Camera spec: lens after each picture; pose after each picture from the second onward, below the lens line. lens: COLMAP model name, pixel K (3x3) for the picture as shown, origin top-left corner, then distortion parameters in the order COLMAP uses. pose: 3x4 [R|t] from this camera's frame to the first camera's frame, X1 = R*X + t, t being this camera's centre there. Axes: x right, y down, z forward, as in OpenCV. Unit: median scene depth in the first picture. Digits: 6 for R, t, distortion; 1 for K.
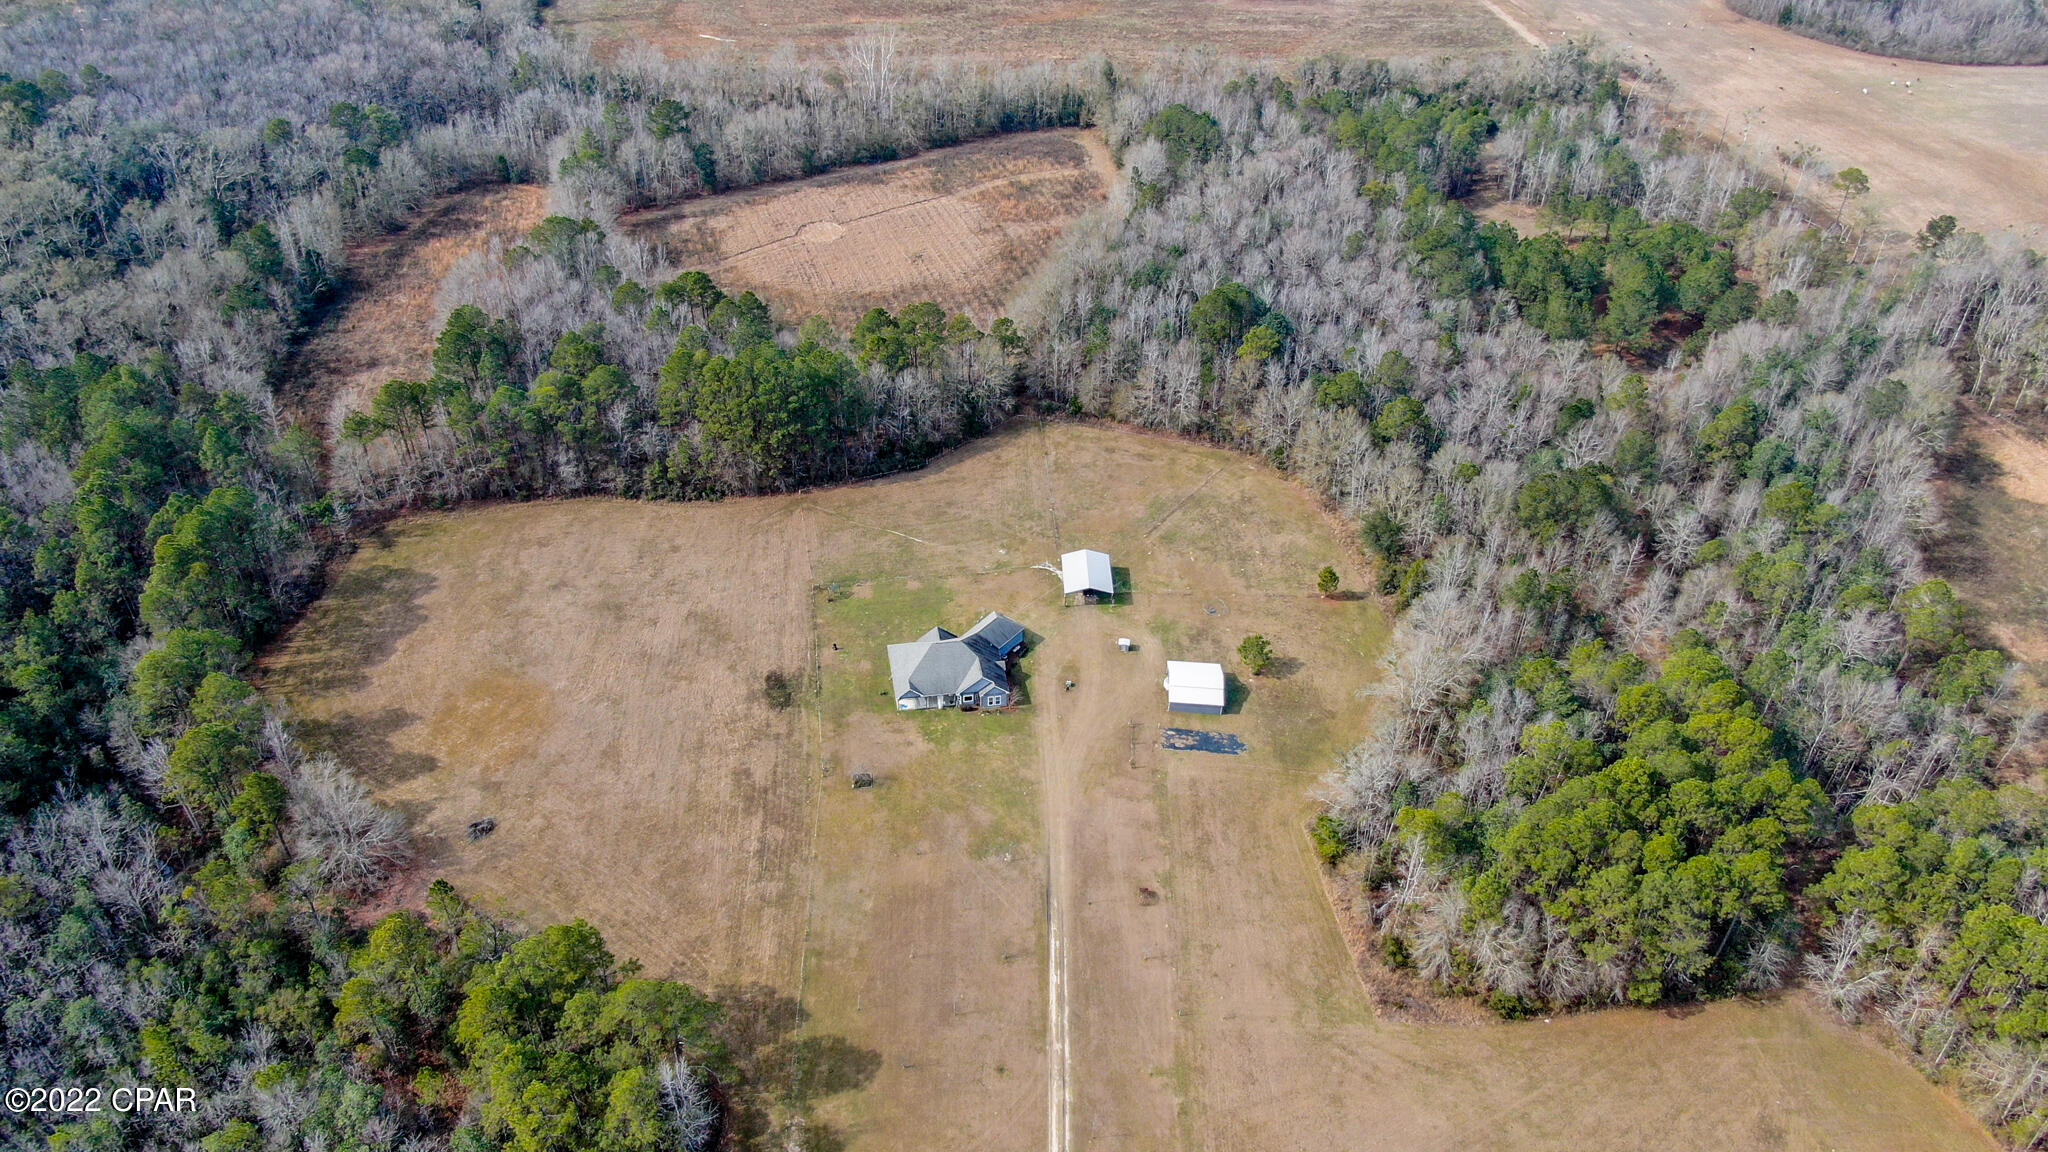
lens RADIAL K [[1476.4, 0, 1024.0], [0, 1476.4, 576.0], [0, 0, 1]] dist [-0.023403, 0.010378]
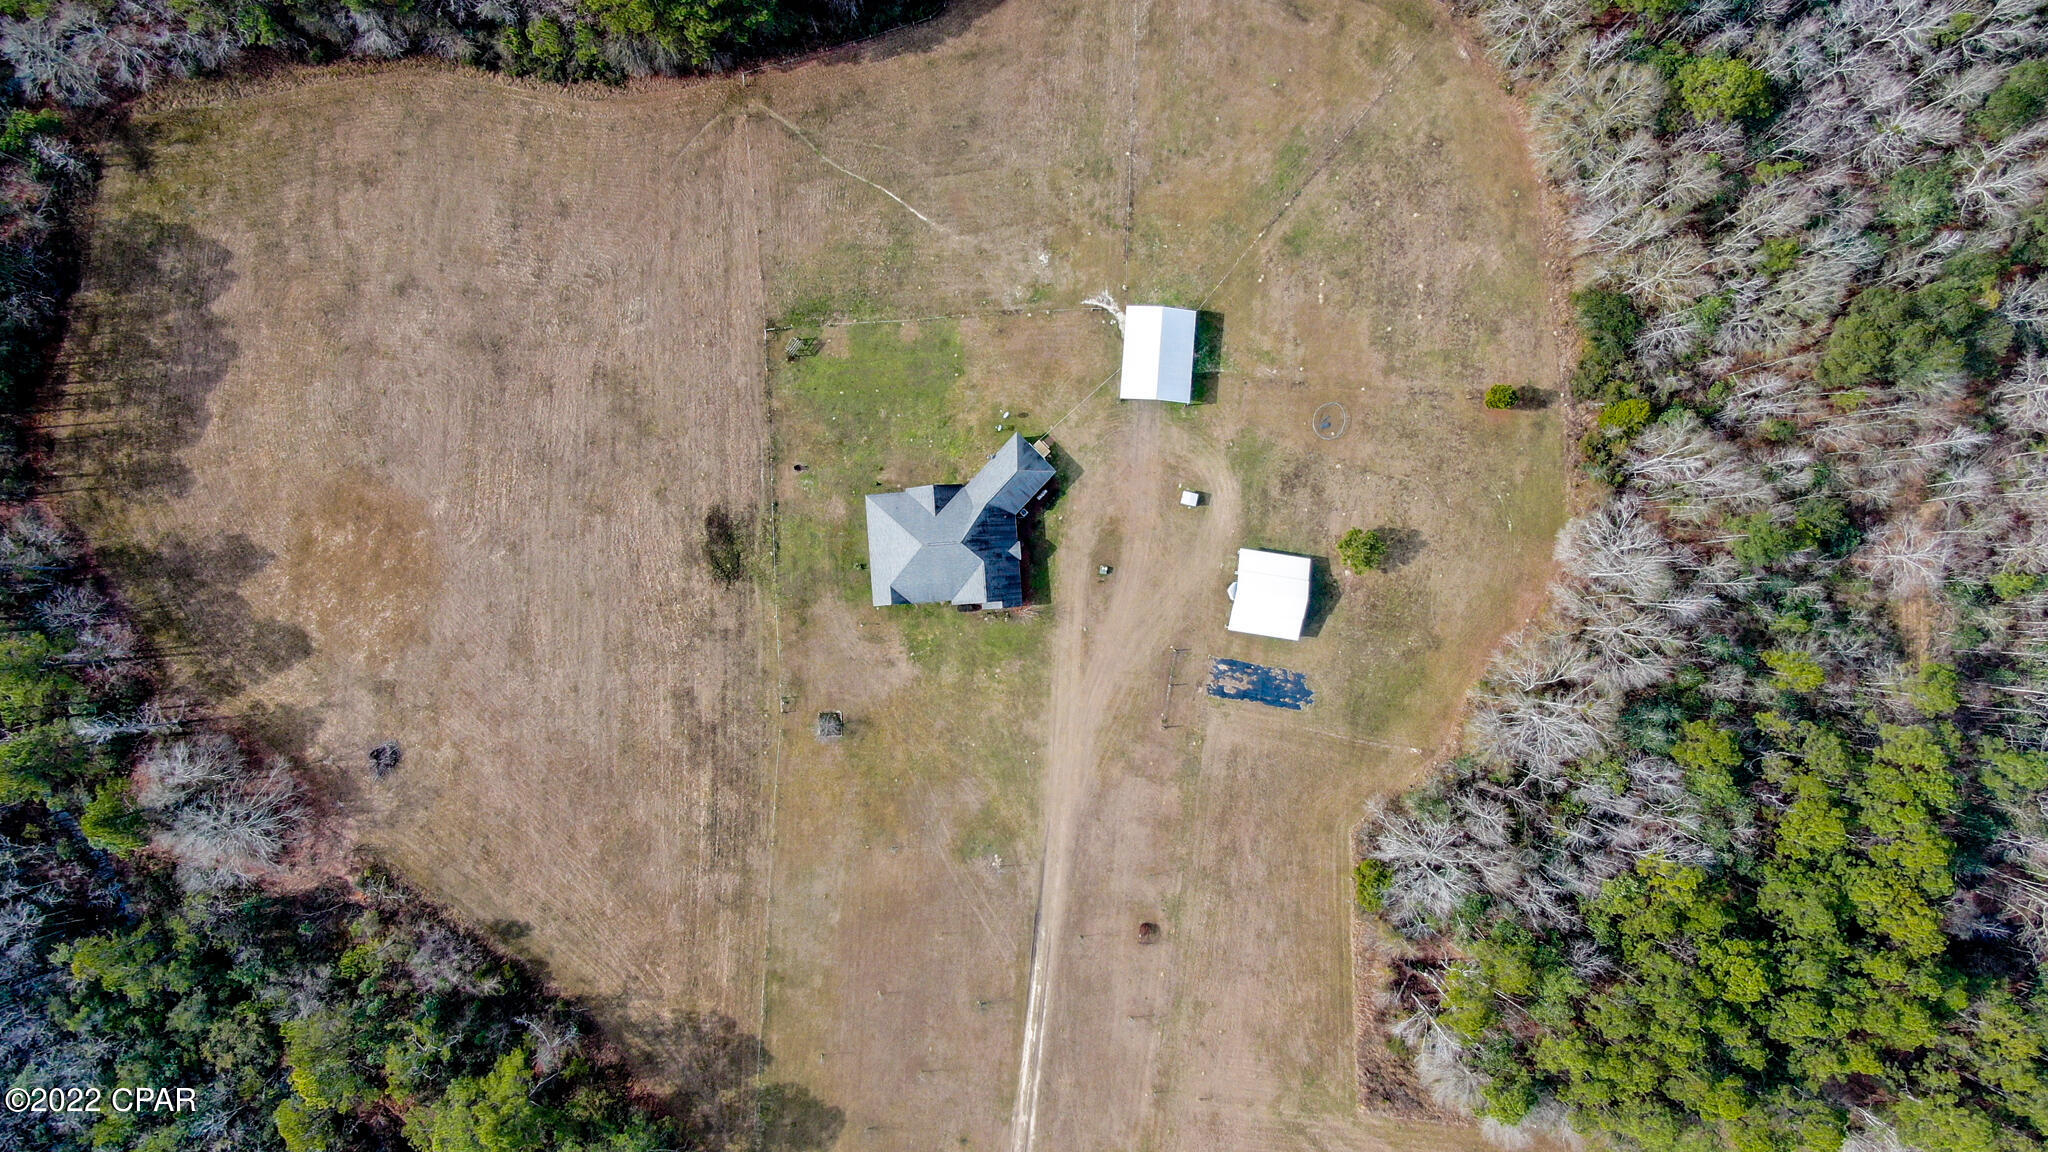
lens RADIAL K [[1476.4, 0, 1024.0], [0, 1476.4, 576.0], [0, 0, 1]] dist [-0.023403, 0.010378]
pose [[0.994925, 0.100296, -0.008031, -0.004336], [-0.054325, 0.602650, 0.796154, -0.547681], [0.084690, -0.791678, 0.605040, 0.558273]]
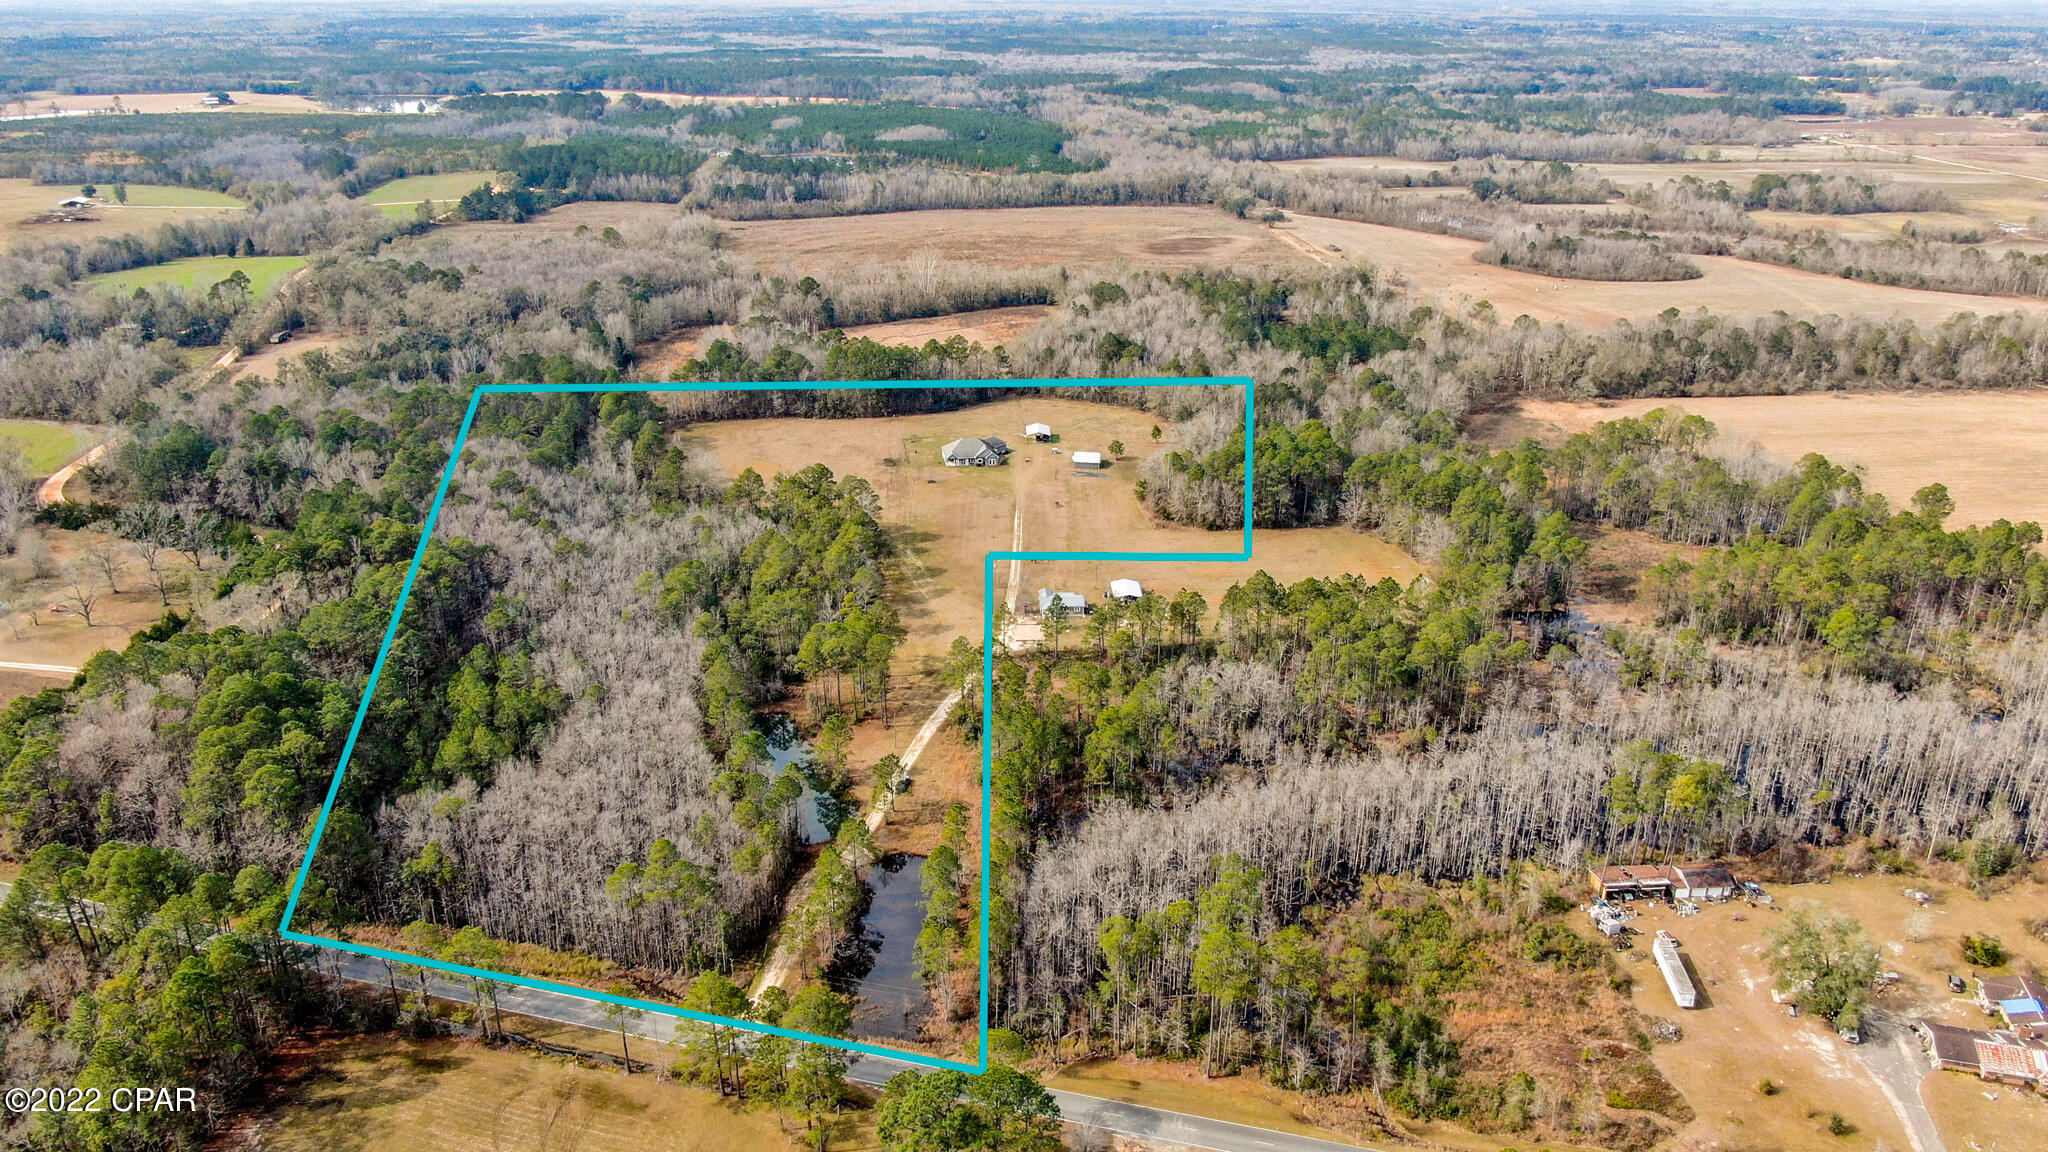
lens RADIAL K [[1476.4, 0, 1024.0], [0, 1476.4, 576.0], [0, 0, 1]] dist [-0.023403, 0.010378]
pose [[0.999949, -0.007846, -0.006306, 0.039056], [0.006027, 0.968408, -0.249298, 0.790817], [0.008062, 0.249247, 0.968406, -1.042891]]
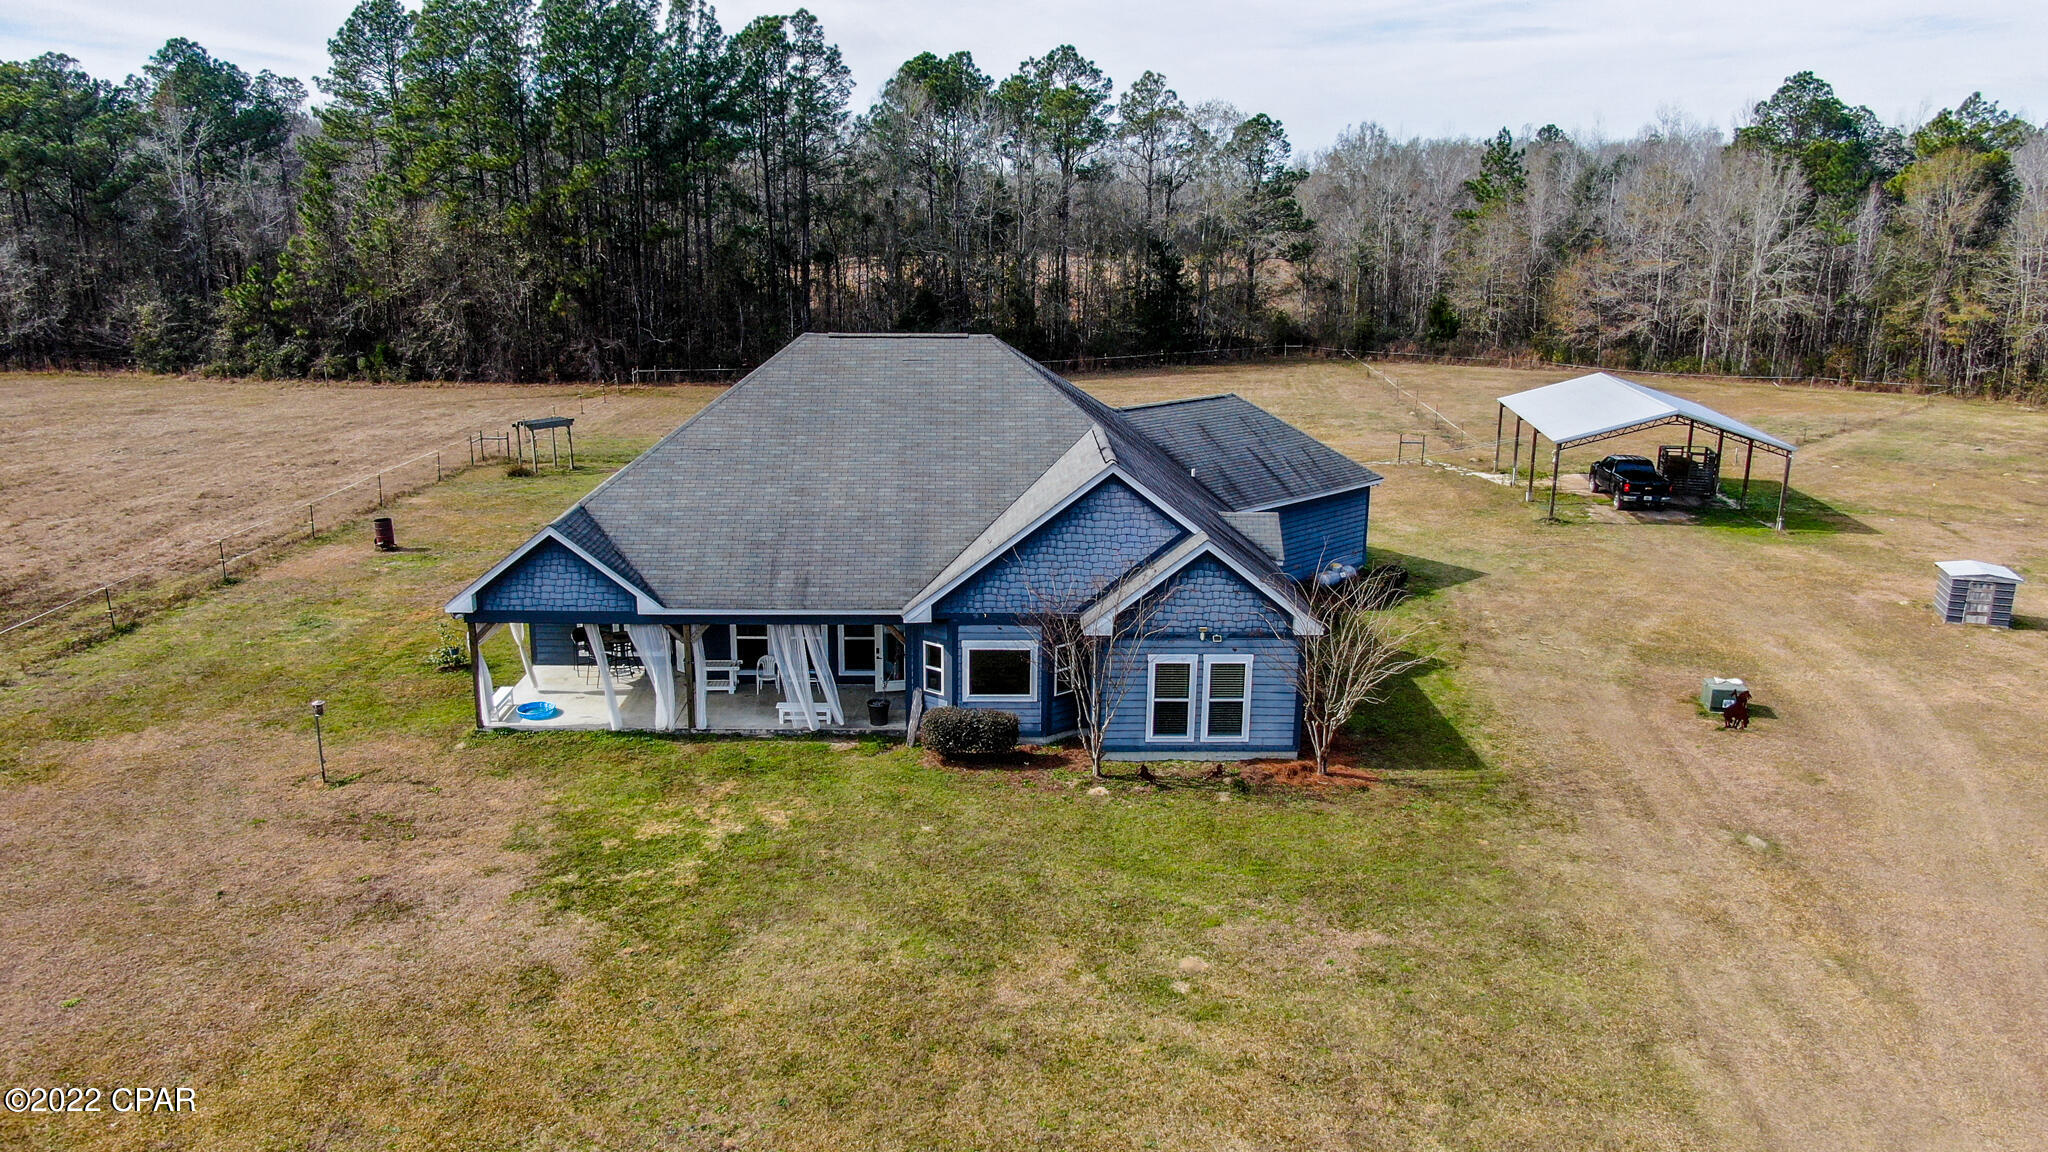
lens RADIAL K [[1476.4, 0, 1024.0], [0, 1476.4, 576.0], [0, 0, 1]] dist [-0.023403, 0.010378]
pose [[0.988359, 0.034606, -0.148154, -0.016785], [-0.087770, 0.925097, -0.369449, 0.125703], [0.124271, 0.378151, 0.917365, 0.892709]]
